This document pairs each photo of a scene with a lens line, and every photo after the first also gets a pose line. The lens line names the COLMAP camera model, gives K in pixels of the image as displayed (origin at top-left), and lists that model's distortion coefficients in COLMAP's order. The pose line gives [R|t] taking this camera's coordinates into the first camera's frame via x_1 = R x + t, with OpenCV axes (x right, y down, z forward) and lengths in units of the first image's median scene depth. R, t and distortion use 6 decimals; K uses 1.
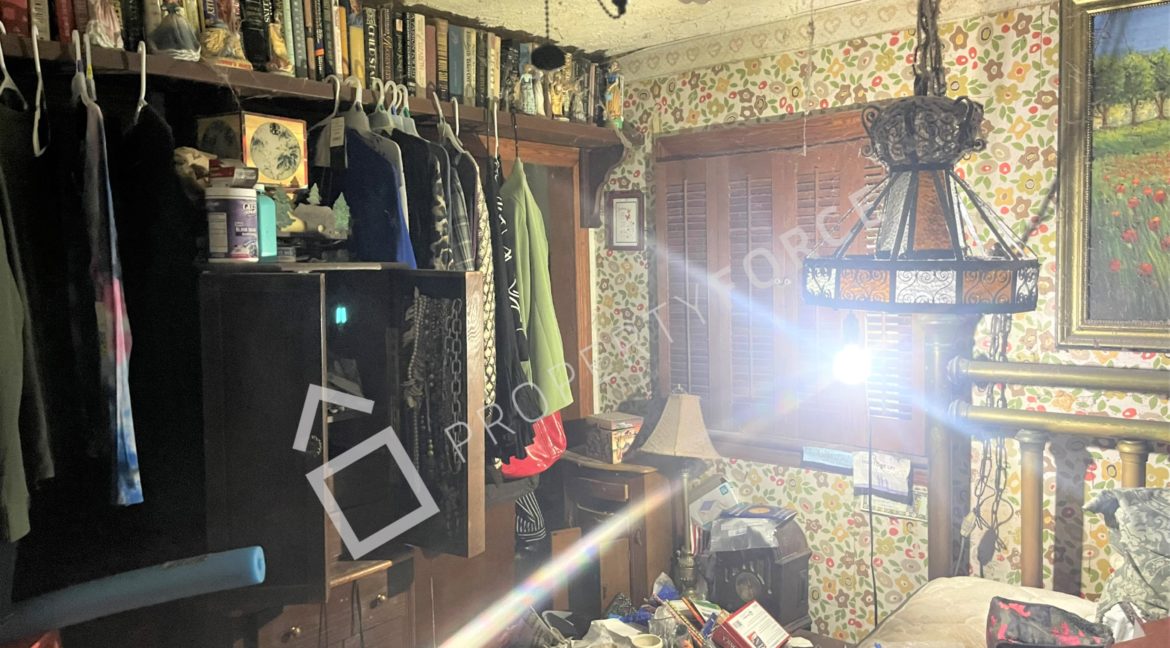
lens RADIAL K [[876.9, 0, 614.2], [0, 876.9, 335.2], [0, 0, 1]] dist [0.040756, -0.063277]
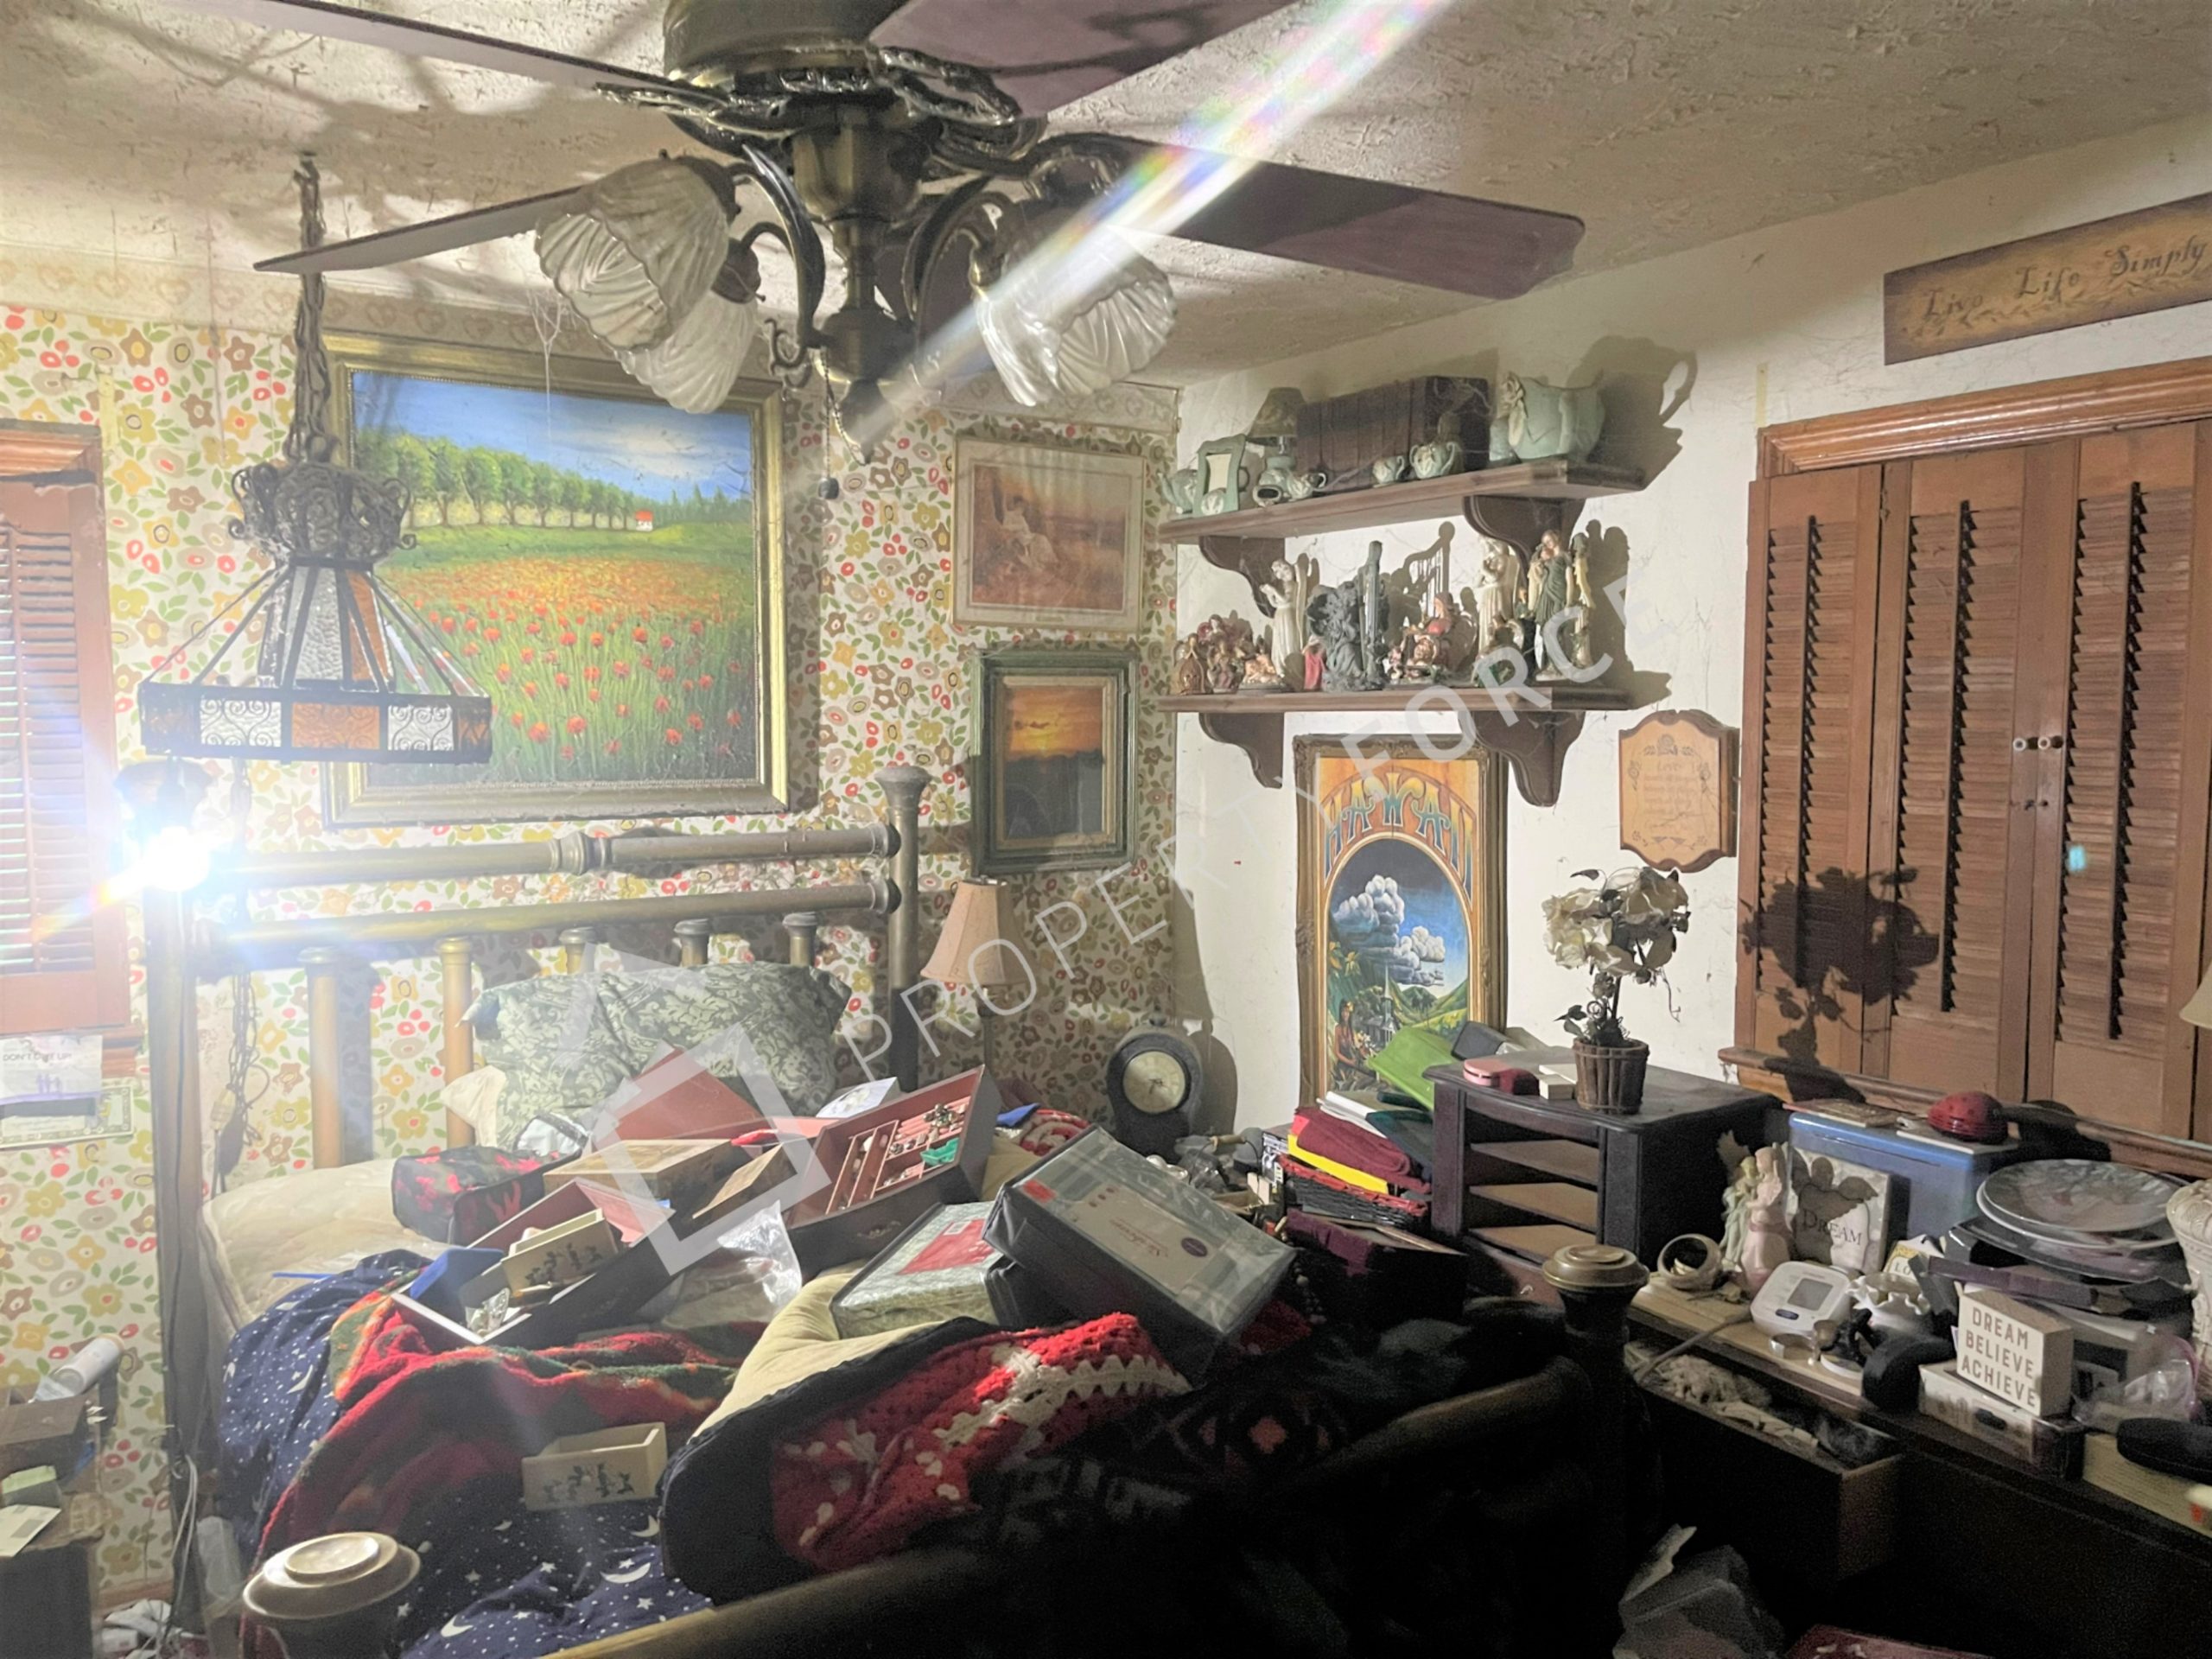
lens RADIAL K [[1693.2, 0, 1112.0], [0, 1693.2, 835.4], [0, 0, 1]] dist [0.049884, -0.037957]
pose [[0.290311, -0.053426, 0.955440, -0.613845], [0.073881, 0.996711, 0.033285, 0.020771], [-0.954076, 0.060926, 0.293304, 0.000224]]
